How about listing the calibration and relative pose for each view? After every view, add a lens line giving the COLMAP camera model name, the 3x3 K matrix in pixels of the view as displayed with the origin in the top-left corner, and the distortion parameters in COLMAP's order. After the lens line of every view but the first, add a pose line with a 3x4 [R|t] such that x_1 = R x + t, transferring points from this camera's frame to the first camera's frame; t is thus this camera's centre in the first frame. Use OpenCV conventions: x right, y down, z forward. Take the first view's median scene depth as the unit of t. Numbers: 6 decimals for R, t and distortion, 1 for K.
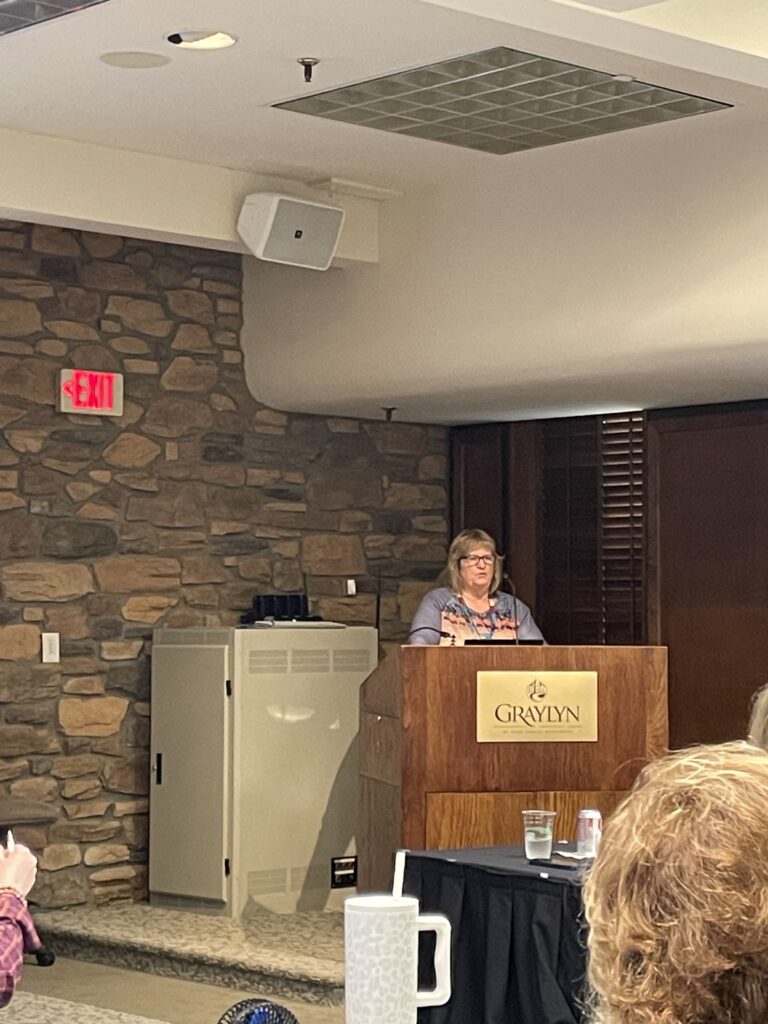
lens RADIAL K [[2283.0, 0, 421.9], [0, 2283.0, 487.5], [0, 0, 1]] dist [0.171251, 0.000000]
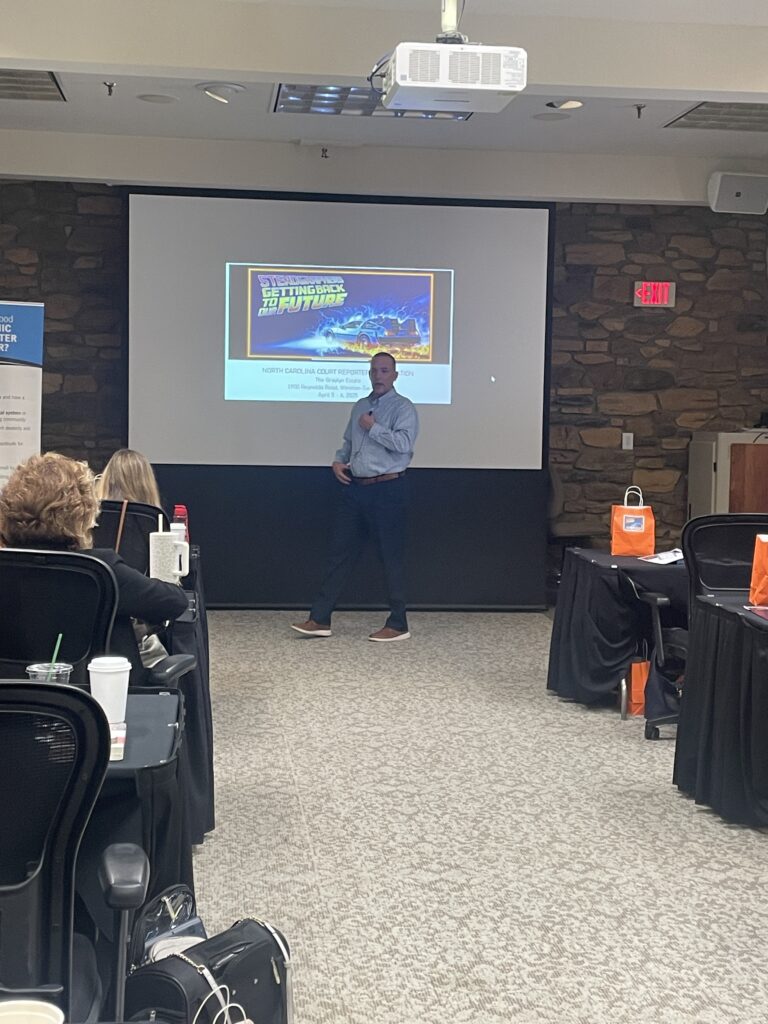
lens RADIAL K [[1504.6, 0, 380.1], [0, 1504.6, 518.3], [0, 0, 1]] dist [0.086303, 0.000000]
pose [[0.807911, 0.049998, -0.587180, 0.362939], [0.020056, 0.993484, 0.112190, -0.005603], [0.588963, -0.102416, 0.801644, -0.053586]]
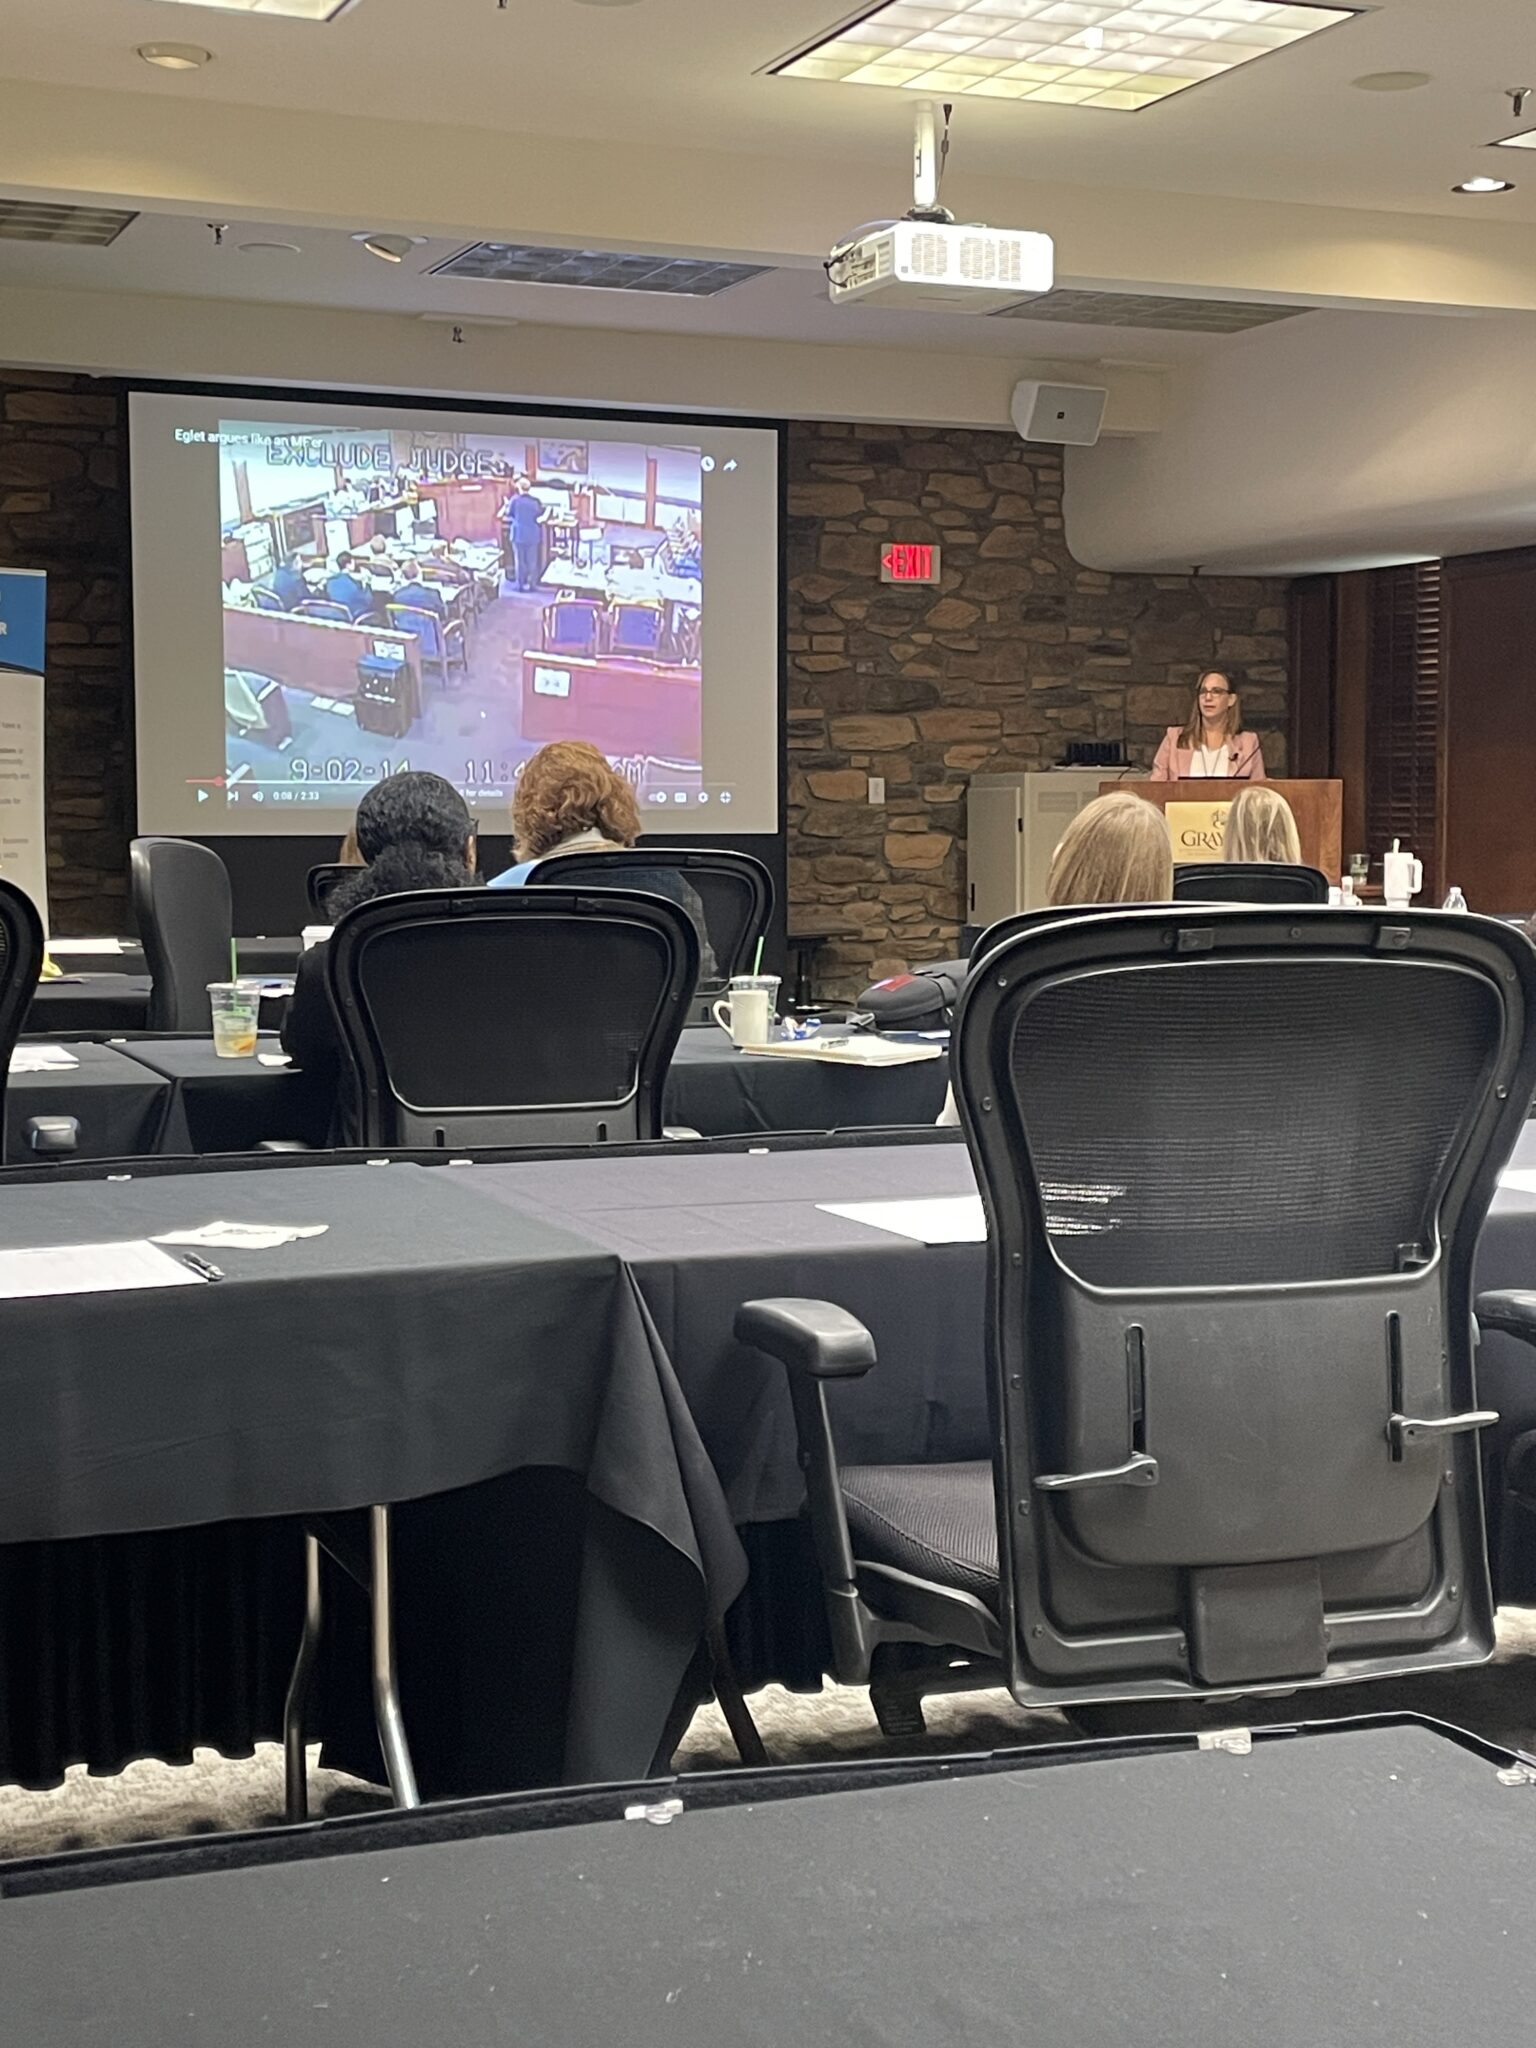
lens RADIAL K [[2839.1, 0, 783.9], [0, 2839.1, 1008.8], [0, 0, 1]] dist [0.099978, 0.000000]
pose [[0.940408, 0.020686, -0.339418, 0.273484], [0.024014, 0.991616, 0.126967, -0.003549], [0.339199, -0.127552, 0.932027, -0.347882]]
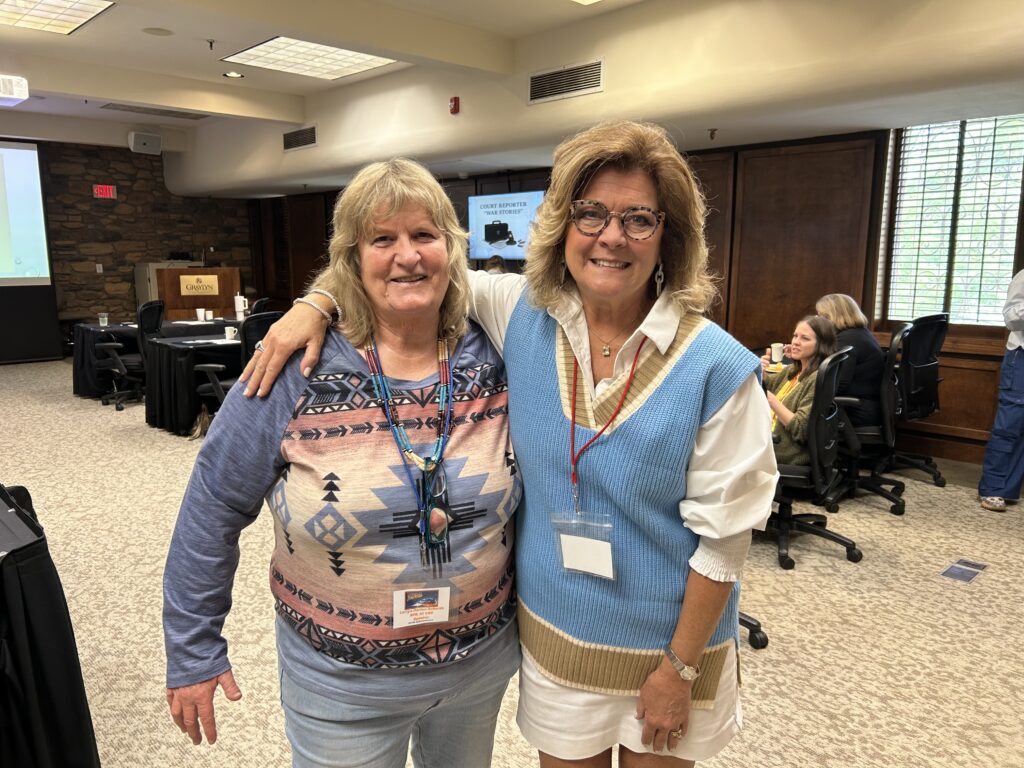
lens RADIAL K [[770.5, 0, 512.3], [0, 770.5, 391.0], [0, 0, 1]] dist [0.008160, -0.005536]
pose [[0.999674, -0.009588, 0.023672, 0.418245], [0.003817, 0.972540, 0.232706, -0.018055], [-0.025253, -0.232540, 0.972259, -0.180731]]
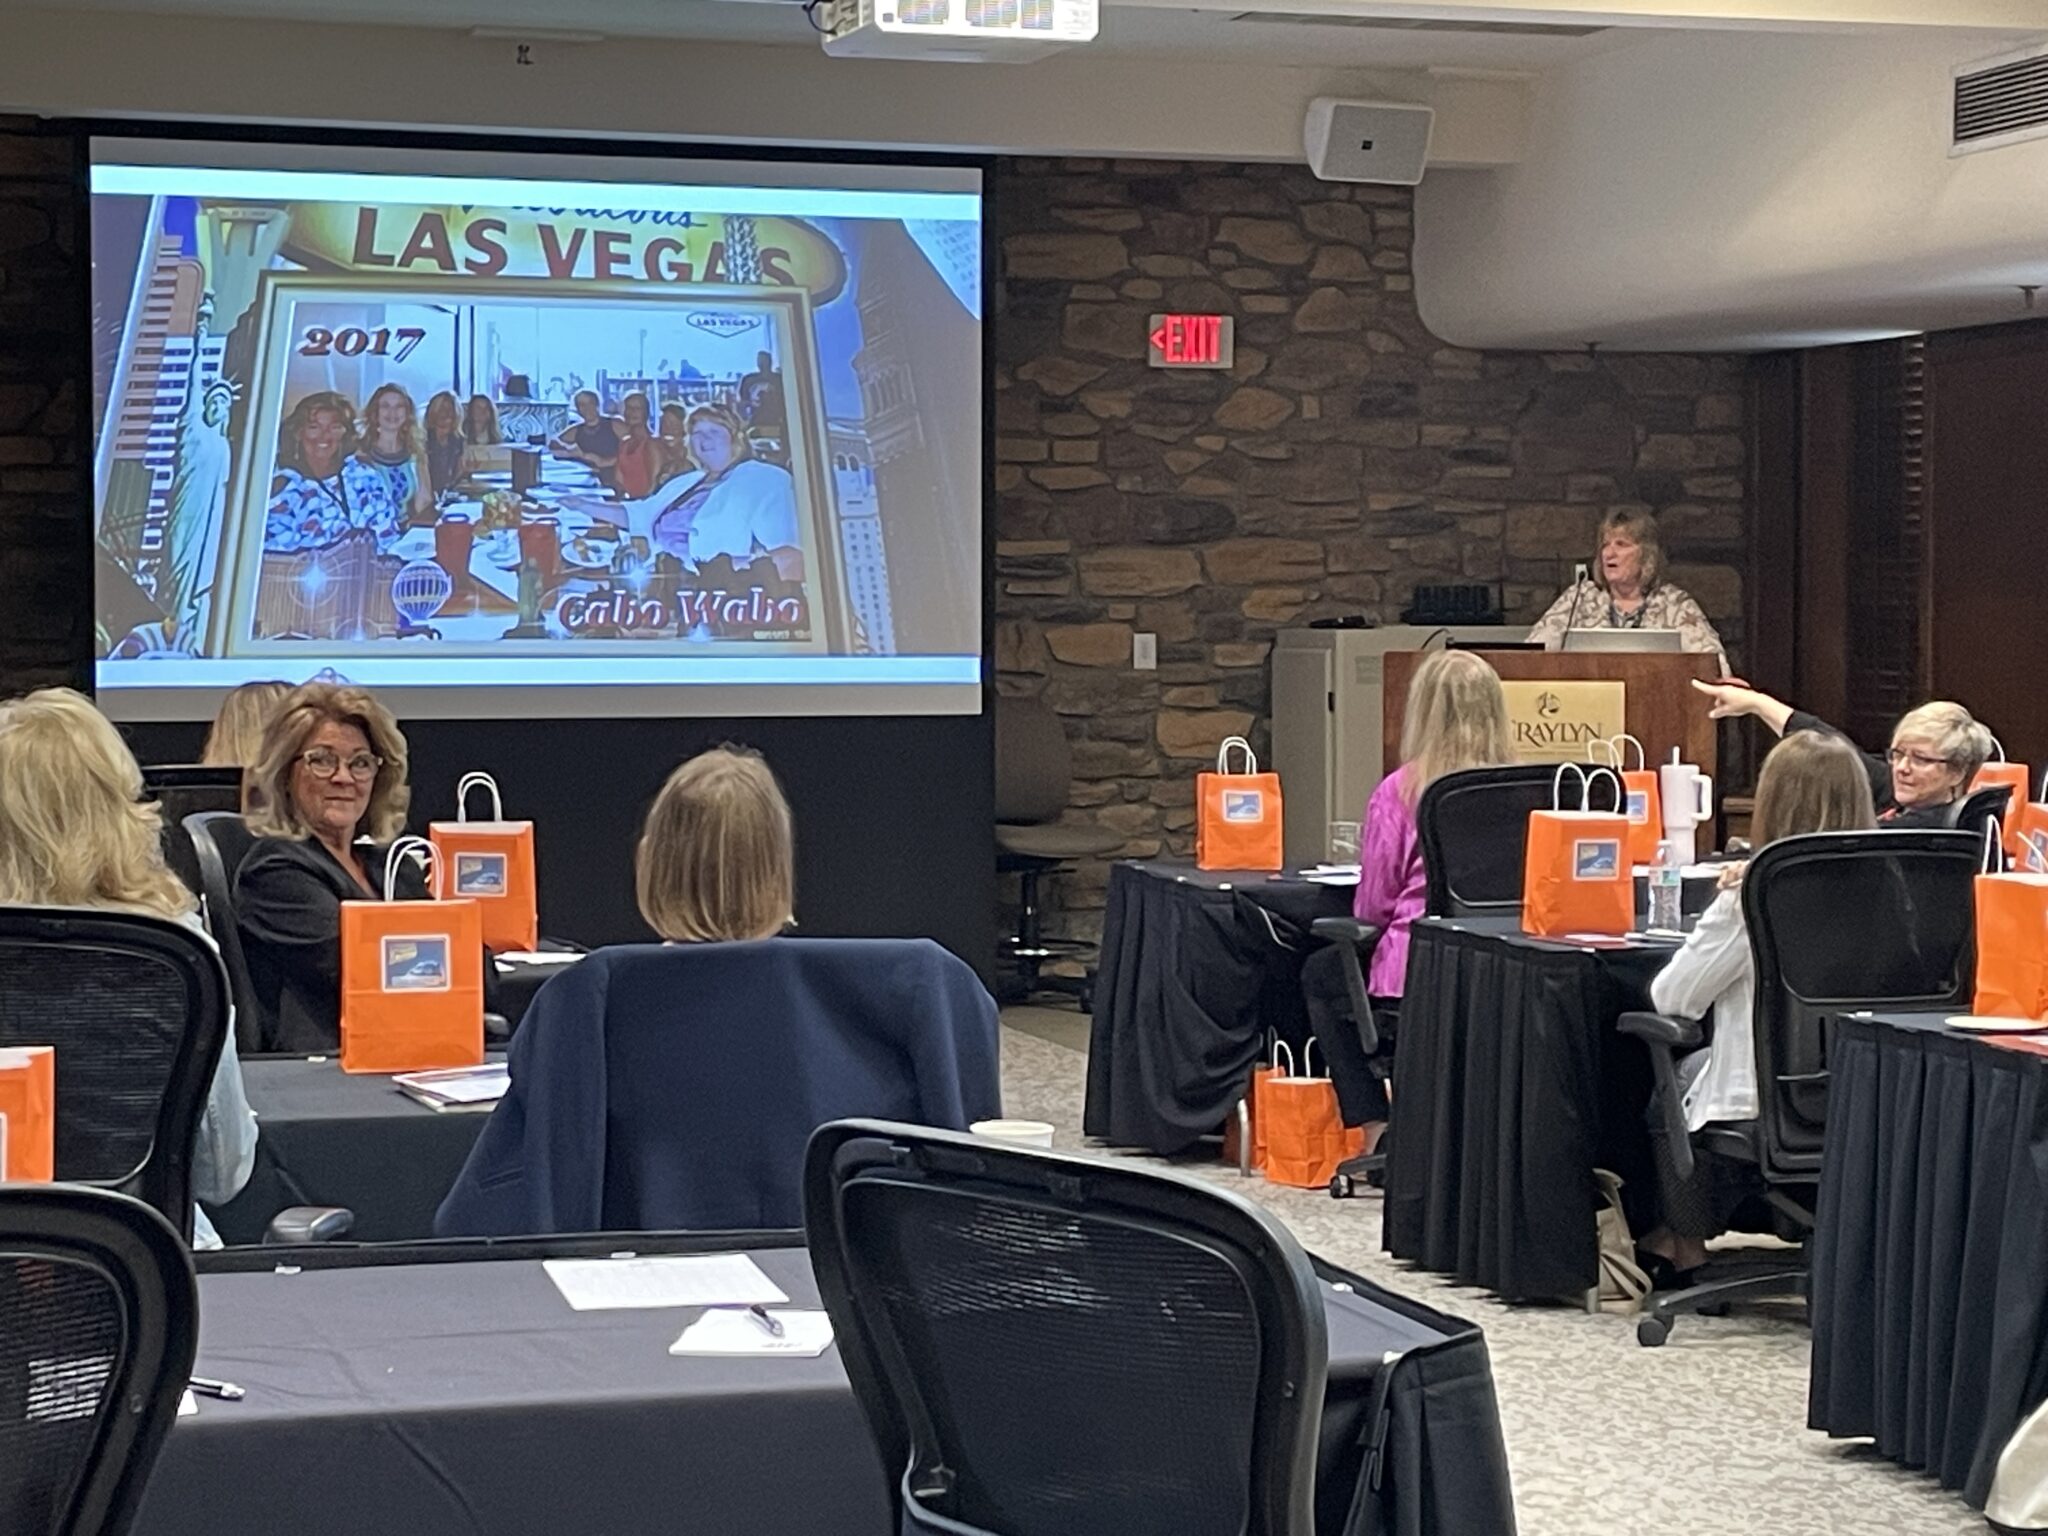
lens RADIAL K [[4097.1, 0, 1020.8], [0, 4097.1, 750.3], [0, 0, 1]] dist [0.107367, 0.000000]
pose [[0.902699, 0.011978, -0.430105, 0.429618], [0.028572, 0.995737, 0.087697, -0.025919], [0.429322, -0.091453, 0.898509, -0.355455]]
